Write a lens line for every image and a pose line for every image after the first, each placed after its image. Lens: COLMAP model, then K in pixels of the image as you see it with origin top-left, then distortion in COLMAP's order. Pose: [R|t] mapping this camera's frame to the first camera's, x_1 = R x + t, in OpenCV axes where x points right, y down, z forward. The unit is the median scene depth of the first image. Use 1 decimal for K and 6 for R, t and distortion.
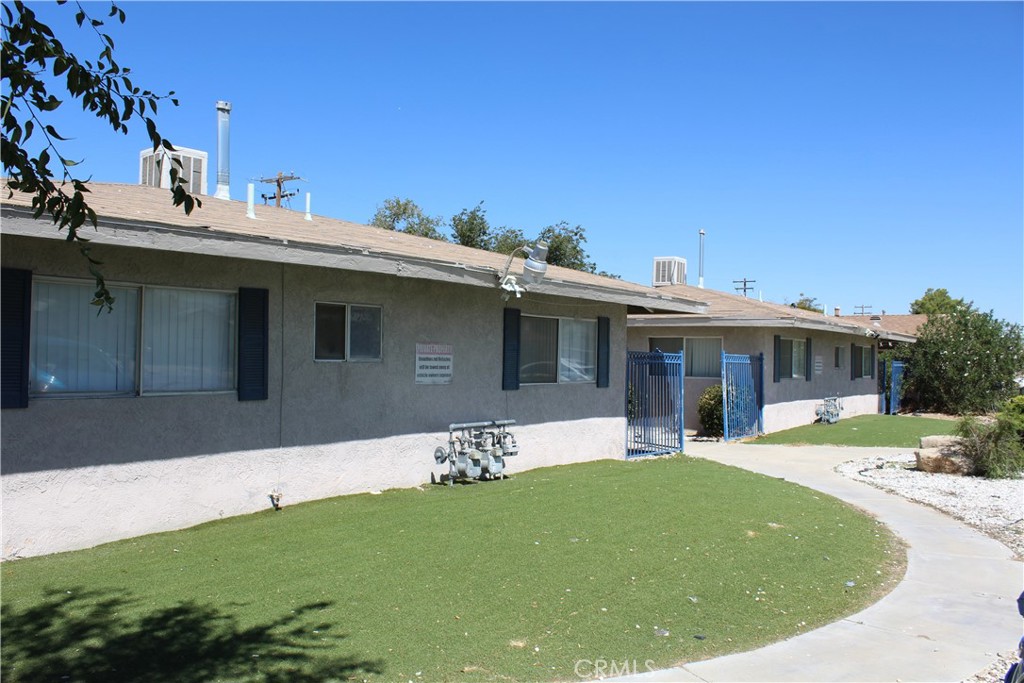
lens RADIAL K [[869.8, 0, 511.6], [0, 869.8, 341.6], [0, 0, 1]] dist [-0.075276, 0.005247]
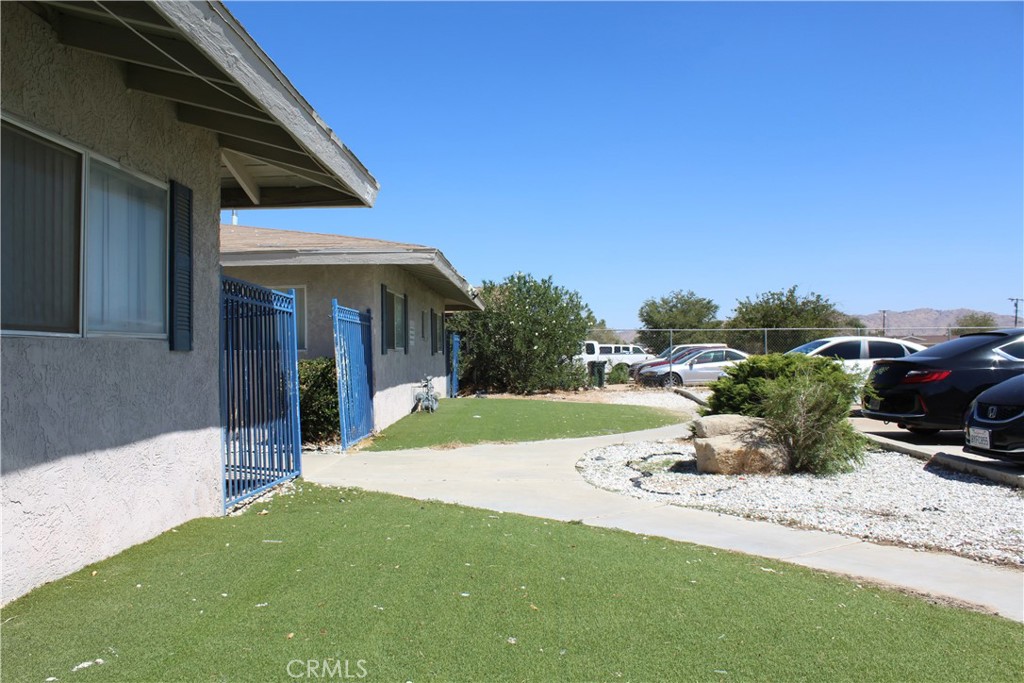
lens RADIAL K [[869.8, 0, 513.1], [0, 869.8, 342.4], [0, 0, 1]] dist [-0.075276, 0.005247]
pose [[0.815656, -0.018844, 0.578231, -0.004068], [0.015023, 0.999822, 0.011392, 0.044195], [-0.578343, -0.000606, 0.815794, 0.544429]]
